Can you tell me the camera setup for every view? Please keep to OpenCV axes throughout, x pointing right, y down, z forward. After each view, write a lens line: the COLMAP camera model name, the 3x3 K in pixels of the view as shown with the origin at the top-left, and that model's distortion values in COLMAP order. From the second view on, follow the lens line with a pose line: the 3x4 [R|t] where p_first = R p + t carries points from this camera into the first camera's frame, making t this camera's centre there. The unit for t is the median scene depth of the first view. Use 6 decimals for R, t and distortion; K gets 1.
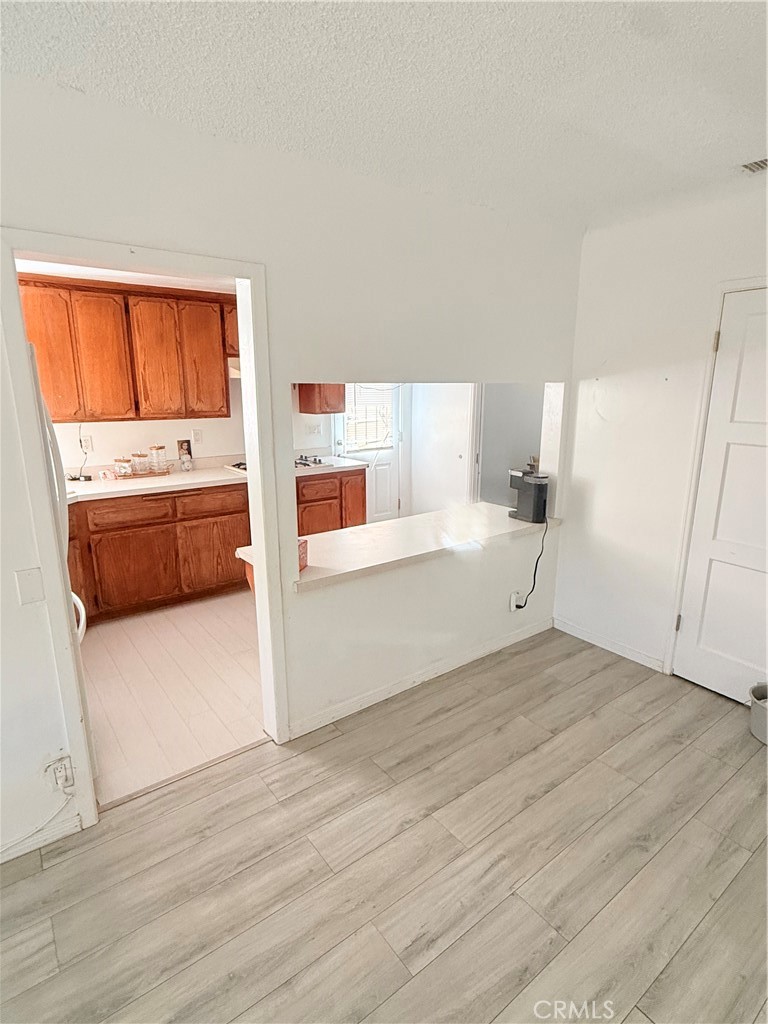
lens RADIAL K [[534.1, 0, 385.3], [0, 534.1, 511.3], [0, 0, 1]] dist [-0.001628, -0.002306]
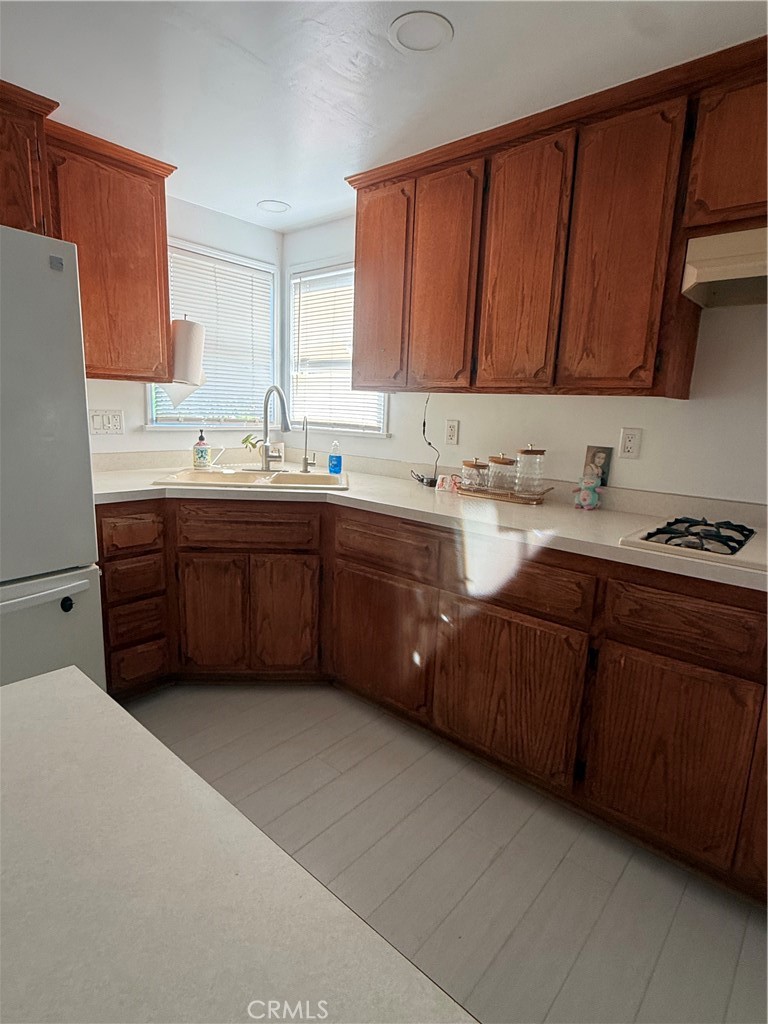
lens RADIAL K [[534.1, 0, 381.4], [0, 534.1, 510.0], [0, 0, 1]] dist [-0.001628, -0.002306]
pose [[0.202682, 0.193276, -0.959981, 0.066950], [-0.263341, 0.954973, 0.136668, -0.101662], [0.943171, 0.225102, 0.244453, 0.778379]]
